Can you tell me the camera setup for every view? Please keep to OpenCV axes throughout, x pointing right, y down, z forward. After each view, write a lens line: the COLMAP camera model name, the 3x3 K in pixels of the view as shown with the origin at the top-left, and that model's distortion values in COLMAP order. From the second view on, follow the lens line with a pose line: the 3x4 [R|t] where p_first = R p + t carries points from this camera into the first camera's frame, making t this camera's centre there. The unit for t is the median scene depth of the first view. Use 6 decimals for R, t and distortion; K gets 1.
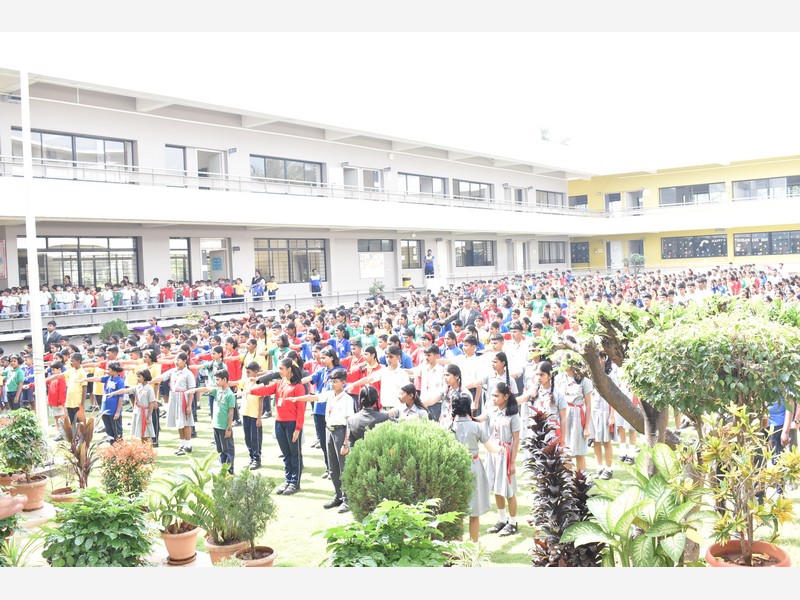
lens RADIAL K [[802.1, 0, 401.2], [0, 802.1, 299.3], [0, 0, 1]] dist [-0.065428, 0.000000]
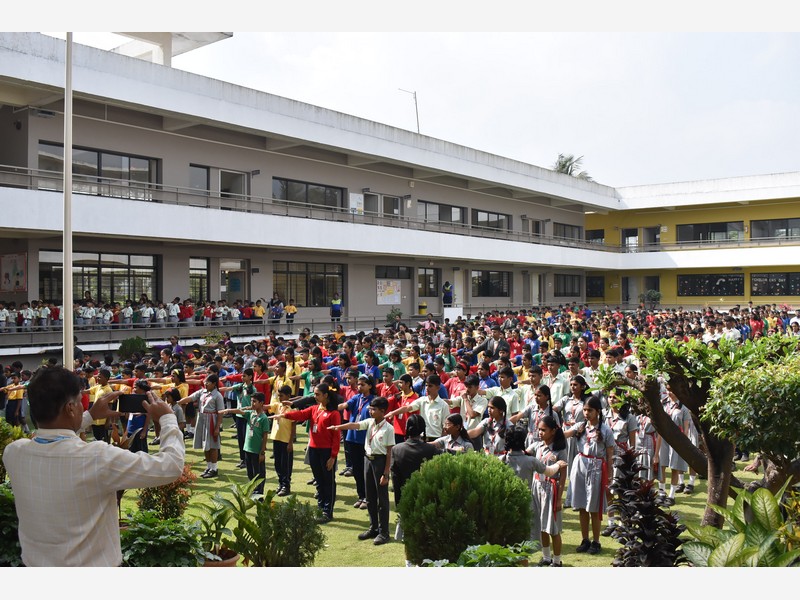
lens RADIAL K [[802.1, 0, 399.0], [0, 802.1, 298.4], [0, 0, 1]] dist [-0.065428, 0.000000]
pose [[0.999275, 0.036309, -0.011479, -0.017285], [-0.036694, 0.998703, -0.035308, 0.000284], [0.010182, 0.035703, 0.999311, 0.006091]]
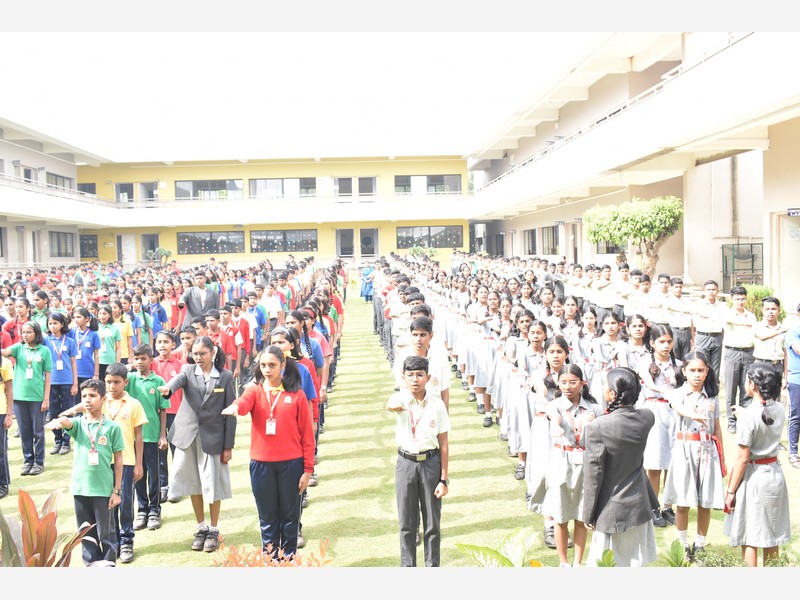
lens RADIAL K [[783.5, 0, 399.0], [0, 783.5, 300.0], [0, 0, 1]] dist [-0.057152, 0.000000]
pose [[0.758531, -0.014029, 0.651486, -0.168180], [0.018073, 0.999837, 0.000487, 0.017433], [-0.651386, 0.011405, 0.758661, 0.212197]]
